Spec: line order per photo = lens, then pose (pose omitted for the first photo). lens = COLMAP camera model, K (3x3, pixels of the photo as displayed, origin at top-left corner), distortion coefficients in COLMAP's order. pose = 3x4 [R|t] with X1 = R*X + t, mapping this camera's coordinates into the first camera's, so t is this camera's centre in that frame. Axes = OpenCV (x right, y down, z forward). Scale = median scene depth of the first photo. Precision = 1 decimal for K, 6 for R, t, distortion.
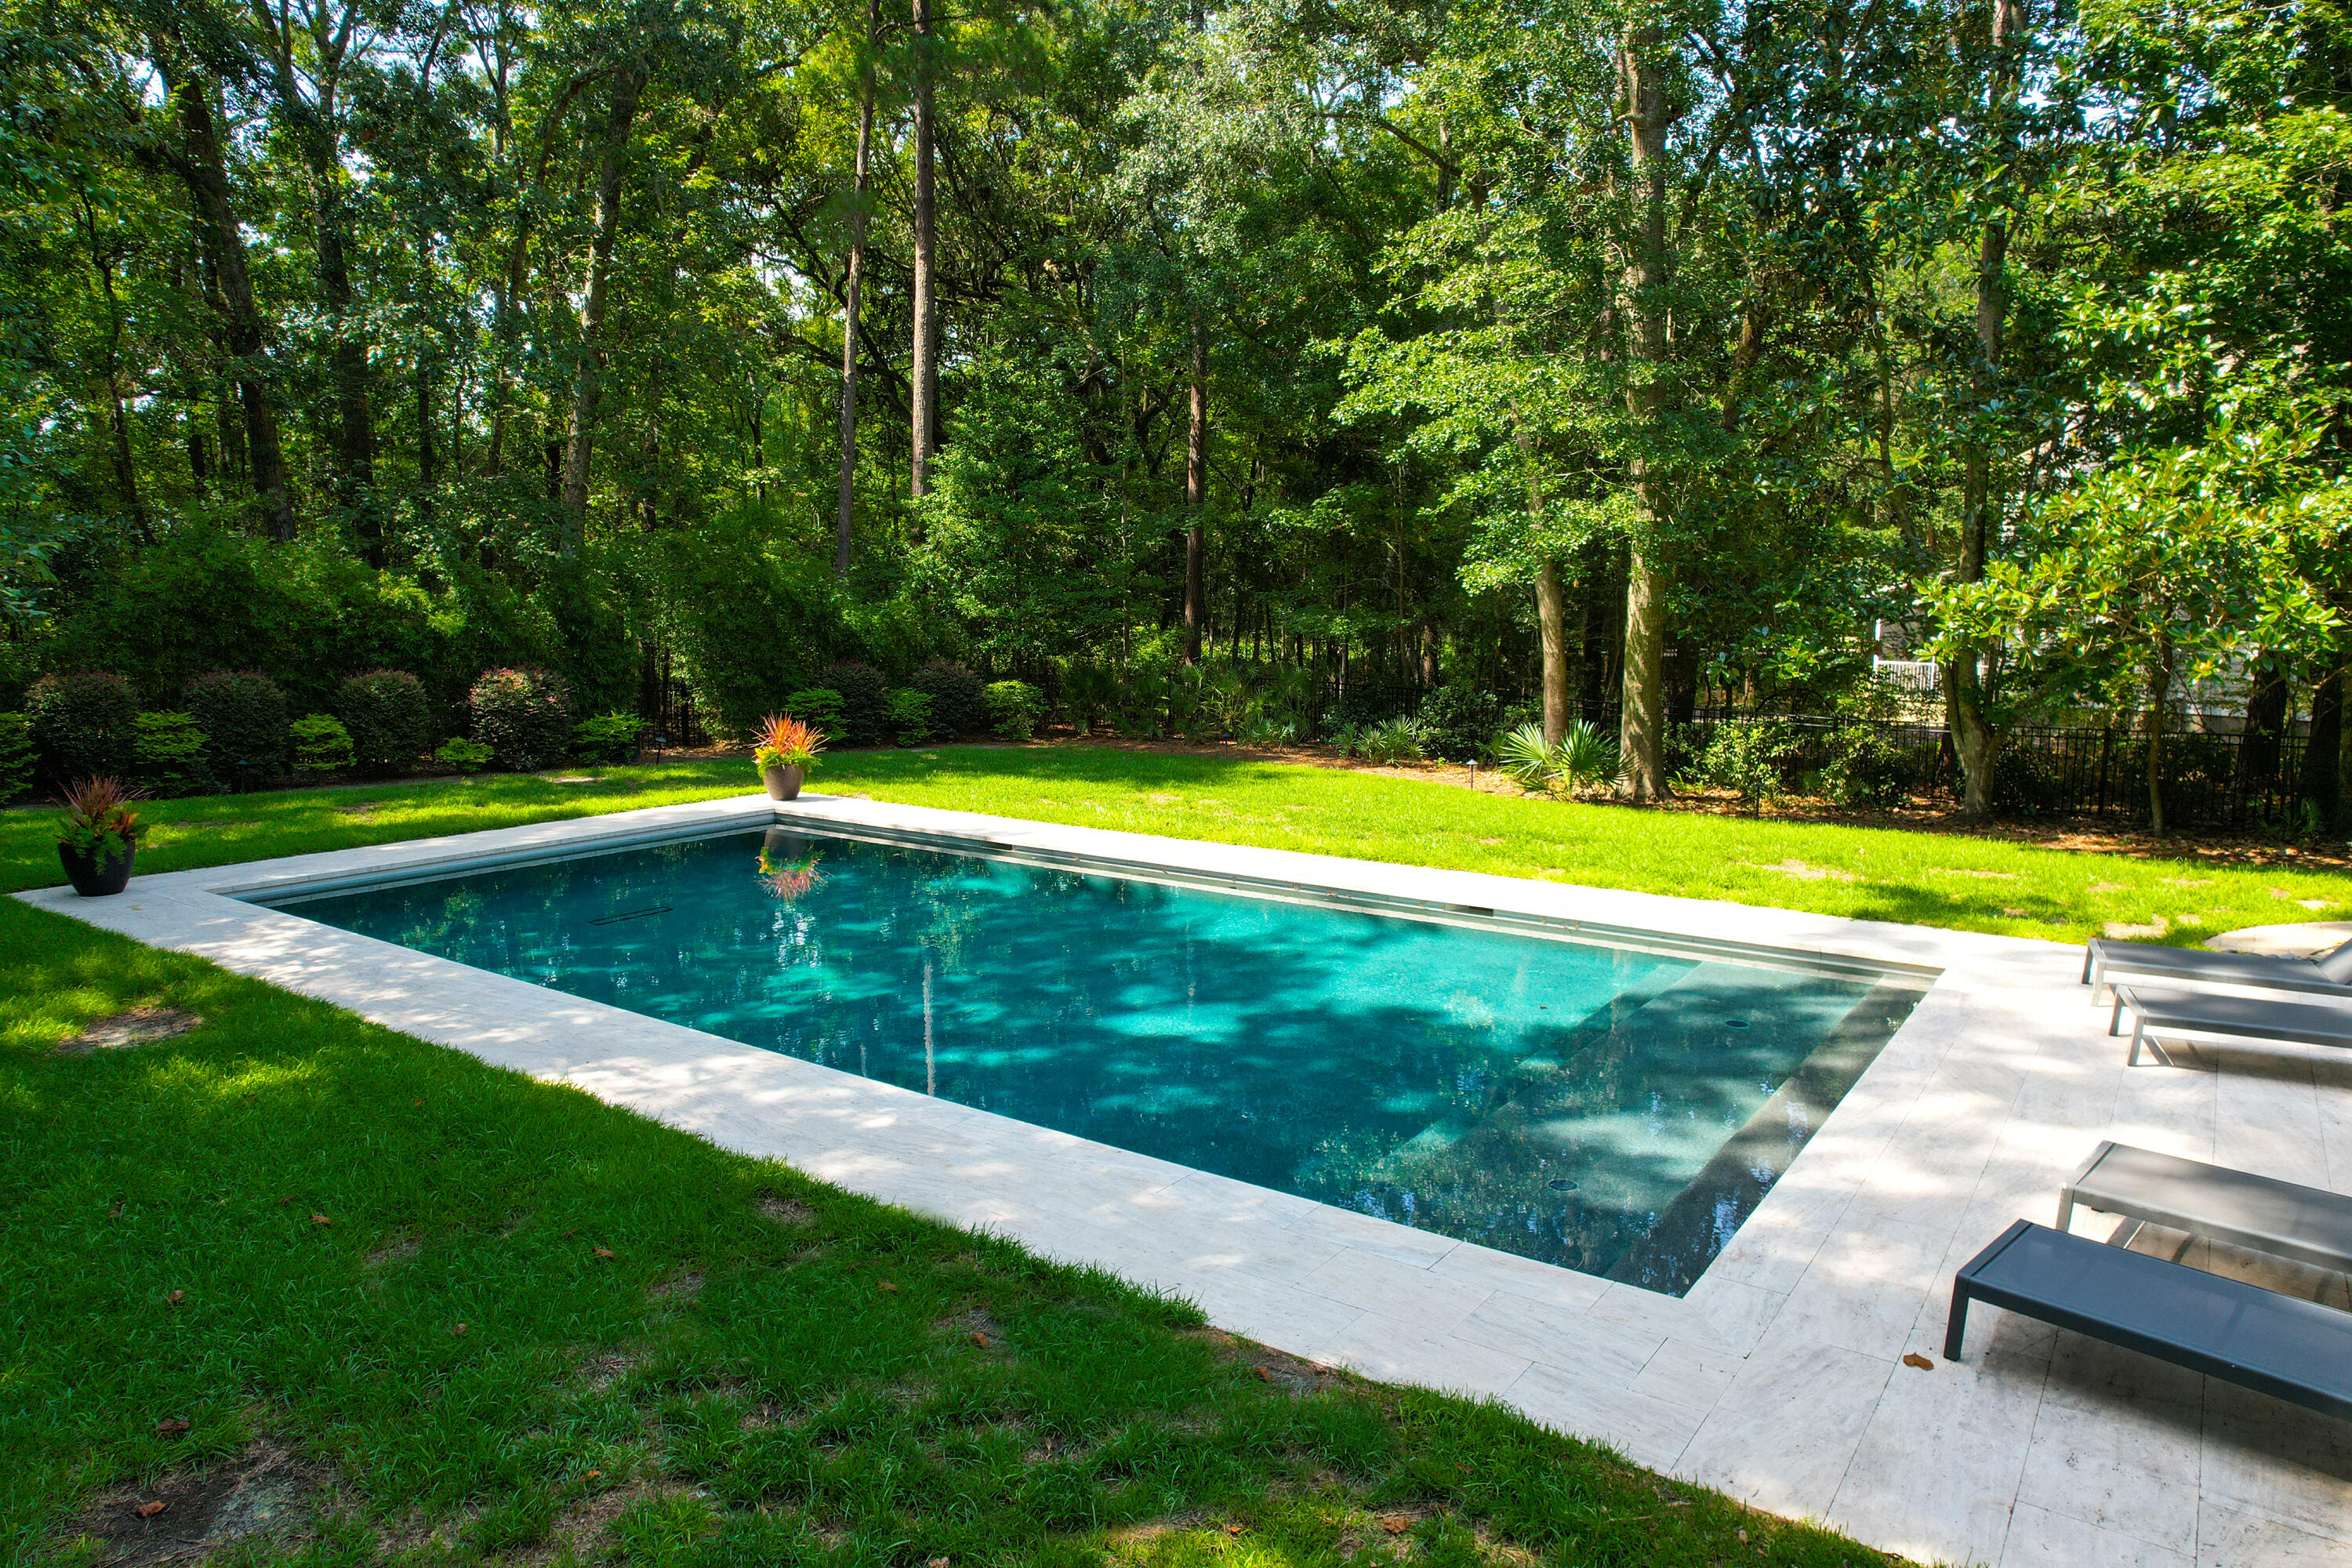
lens RADIAL K [[1471.5, 0, 1176.0], [0, 1471.5, 784.0], [0, 0, 1]] dist [-0.075513, 0.063674]
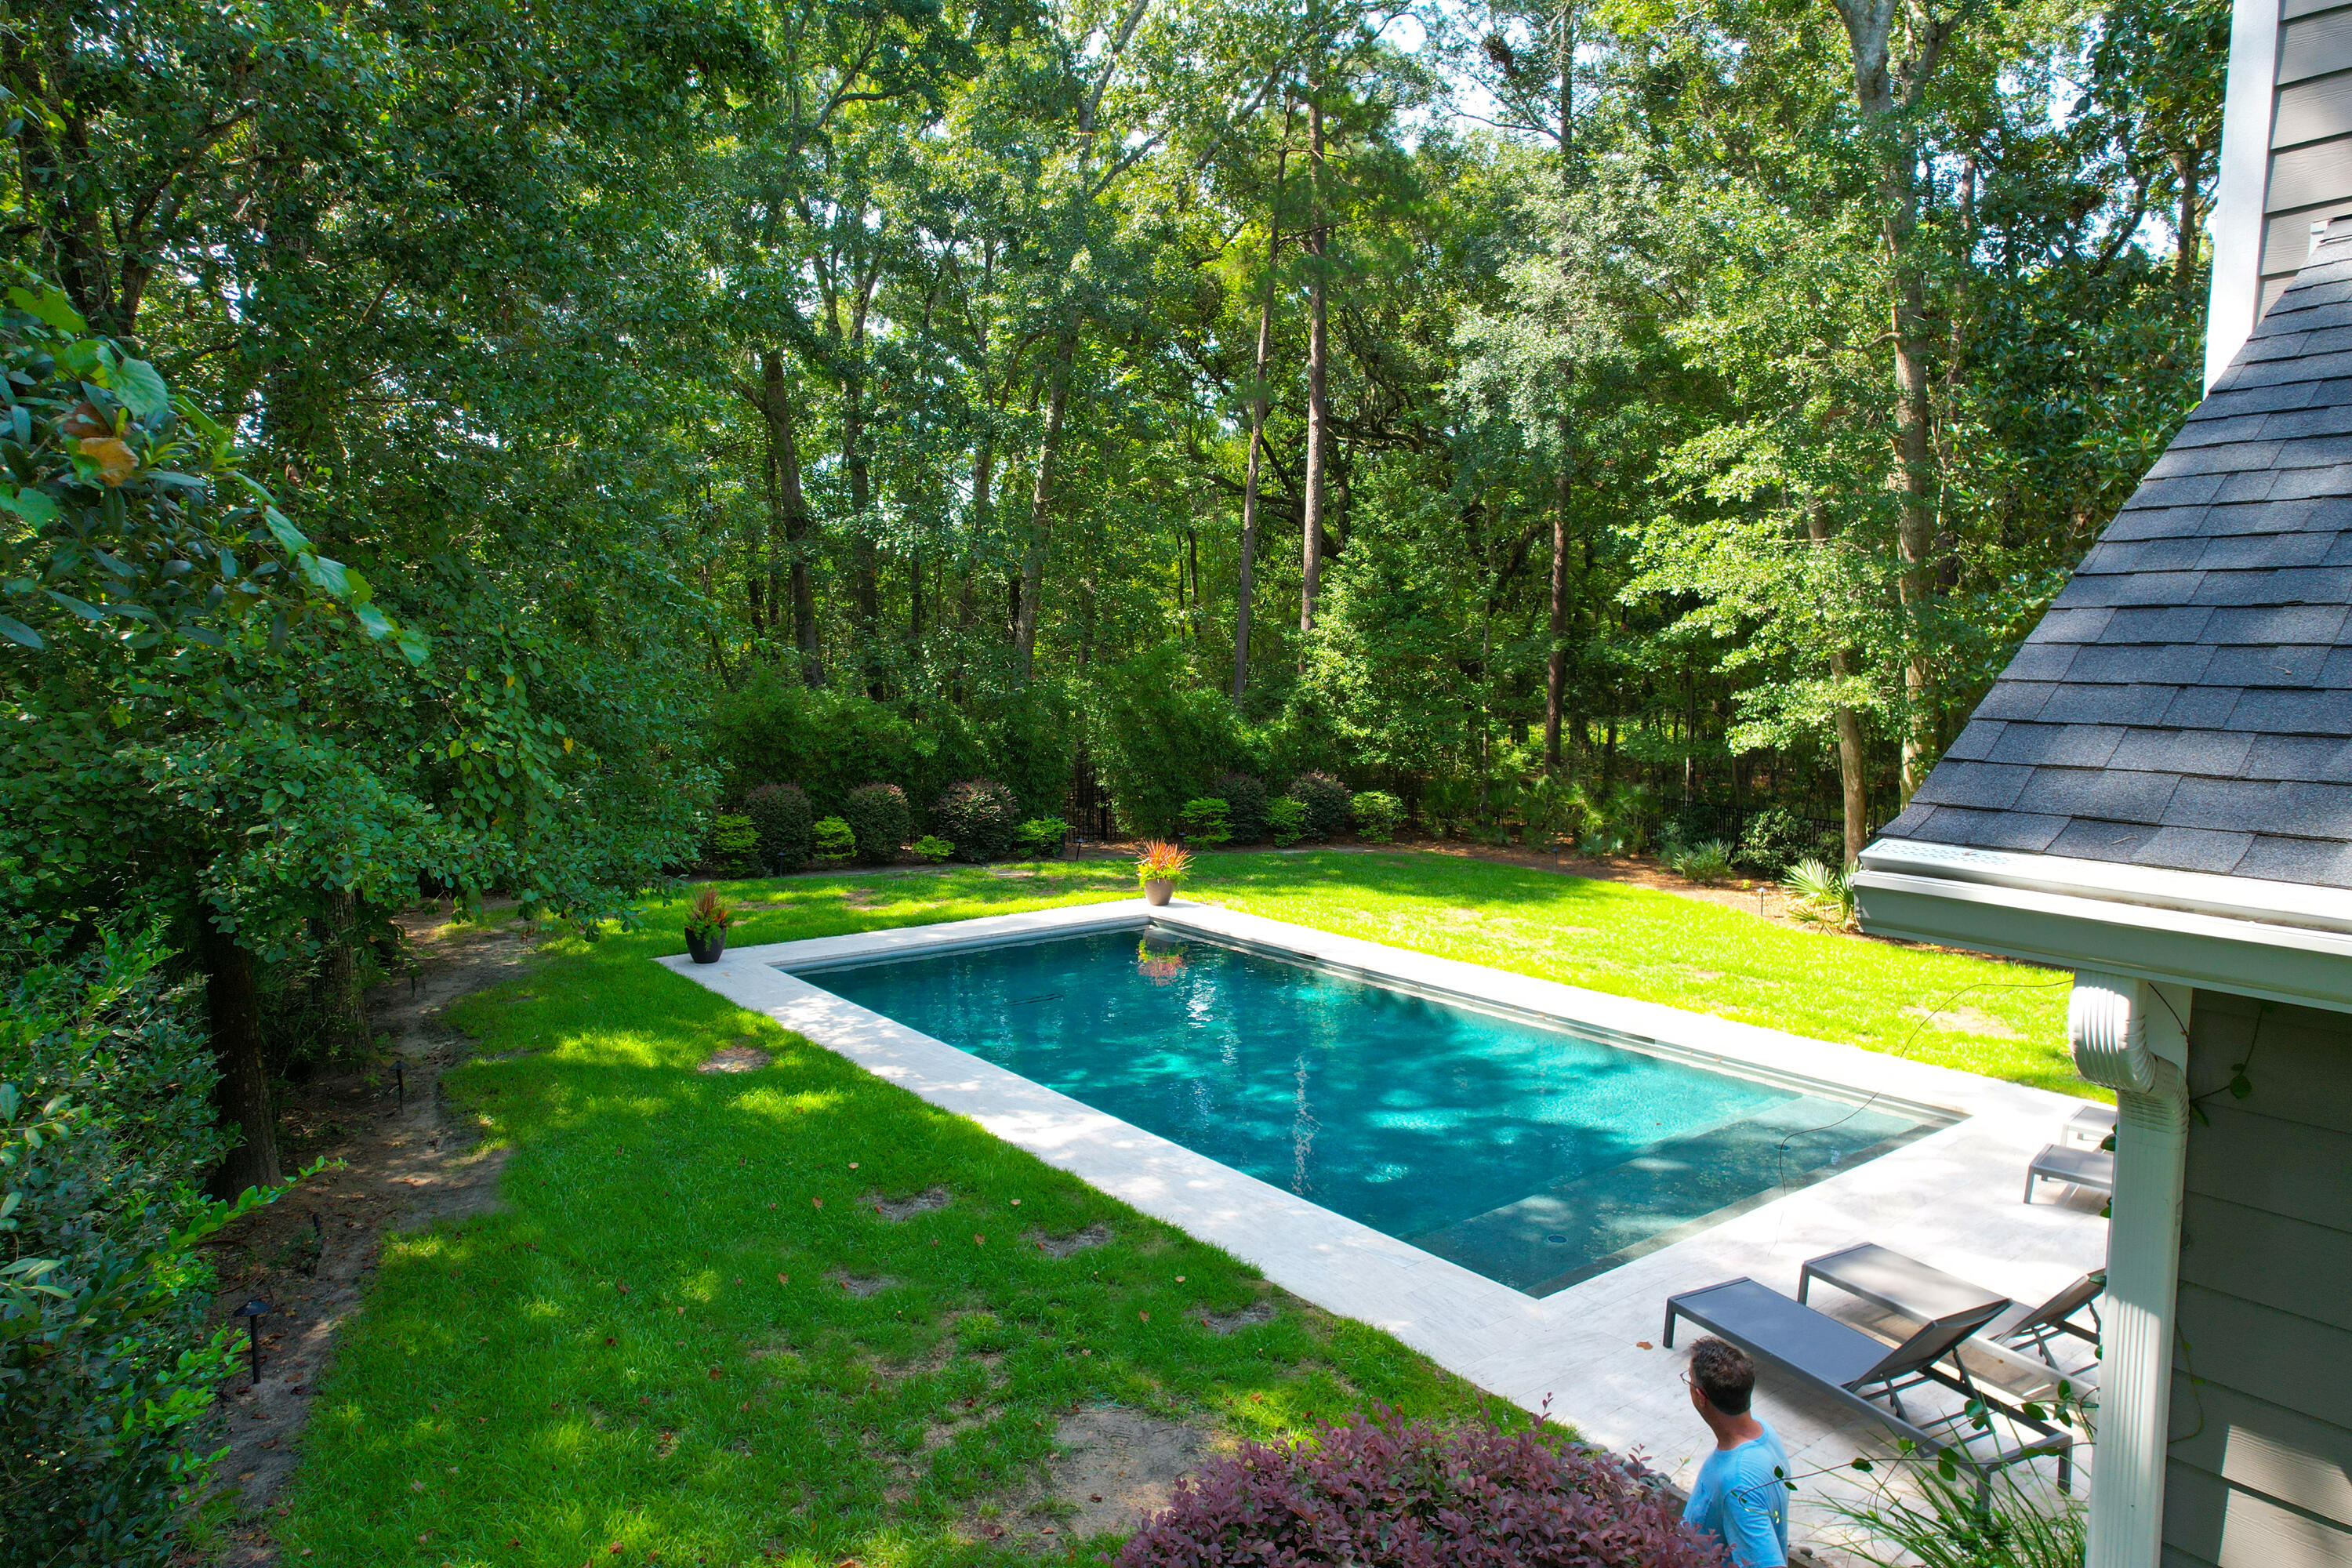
lens RADIAL K [[1483.1, 0, 1173.5], [0, 1483.1, 799.0], [0, 0, 1]] dist [-0.098732, 0.085330]
pose [[0.953950, 0.027878, -0.298668, 0.120948], [-0.036003, 0.999115, -0.021735, -0.051358], [0.297798, 0.031487, 0.954110, -0.221995]]
